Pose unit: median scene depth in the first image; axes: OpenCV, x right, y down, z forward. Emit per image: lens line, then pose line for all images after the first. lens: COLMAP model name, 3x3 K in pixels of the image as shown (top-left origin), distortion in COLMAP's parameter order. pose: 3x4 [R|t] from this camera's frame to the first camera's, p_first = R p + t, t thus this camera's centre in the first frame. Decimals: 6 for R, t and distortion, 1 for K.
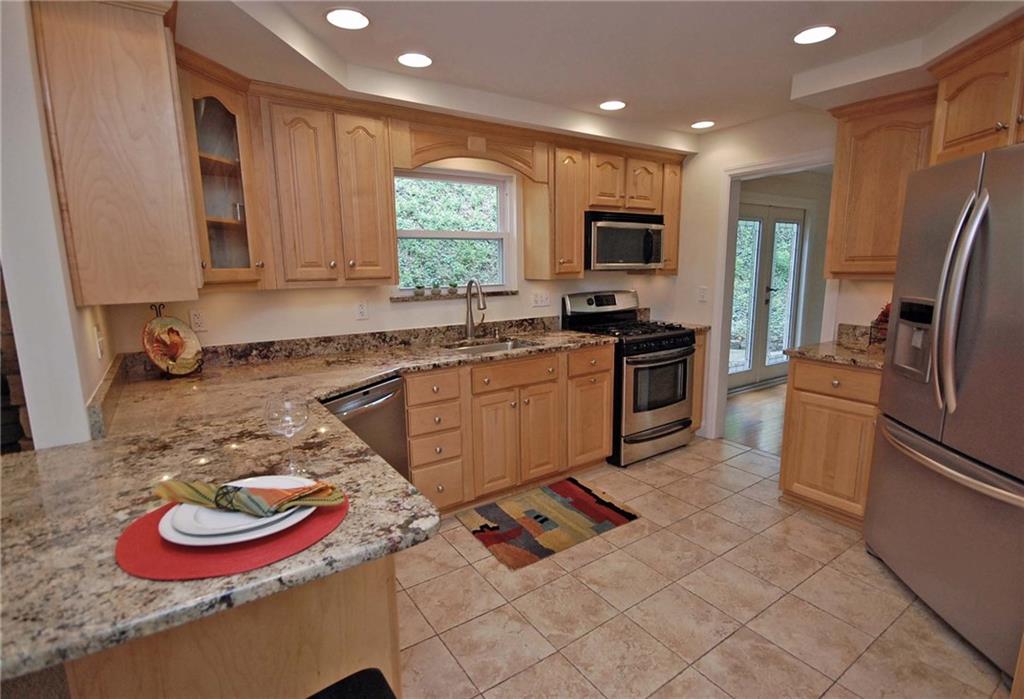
lens RADIAL K [[495.4, 0, 509.1], [0, 495.4, 343.7], [0, 0, 1]] dist [0.000057, -0.000448]
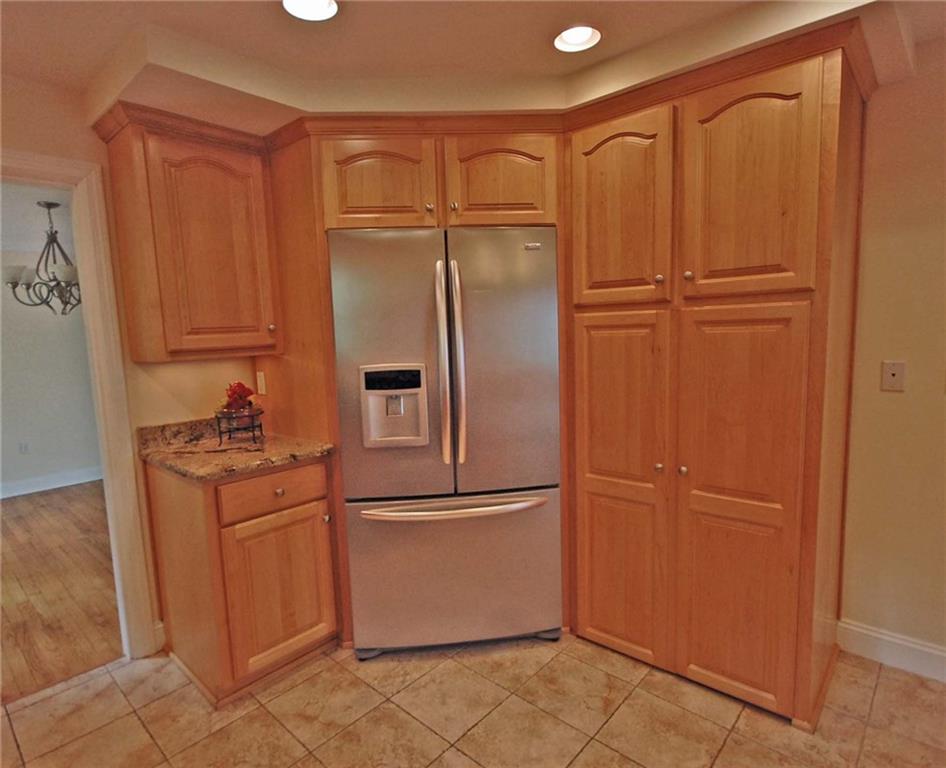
lens RADIAL K [[526.0, 0, 473.0], [0, 526.0, 384.0], [0, 0, 1]] dist [0.000800, 0.000054]
pose [[-0.232190, -0.087866, 0.968694, -0.122838], [0.194031, 0.971711, 0.134647, -0.098717], [-0.953121, 0.219220, -0.208573, 0.650576]]
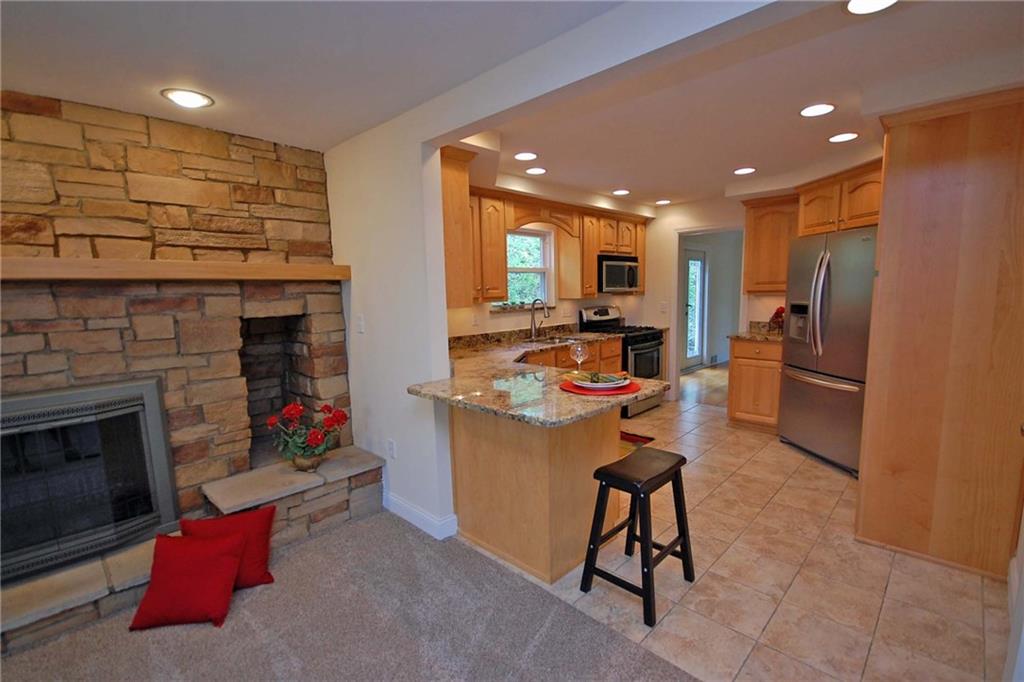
lens RADIAL K [[447.6, 0, 512.0], [0, 447.6, 341.0], [0, 0, 1]] dist [0.000602, -0.010387]
pose [[0.981720, -0.032052, 0.187611, -0.400240], [0.041466, 0.998059, -0.046467, 0.060961], [-0.185757, 0.053397, 0.981144, -0.333209]]
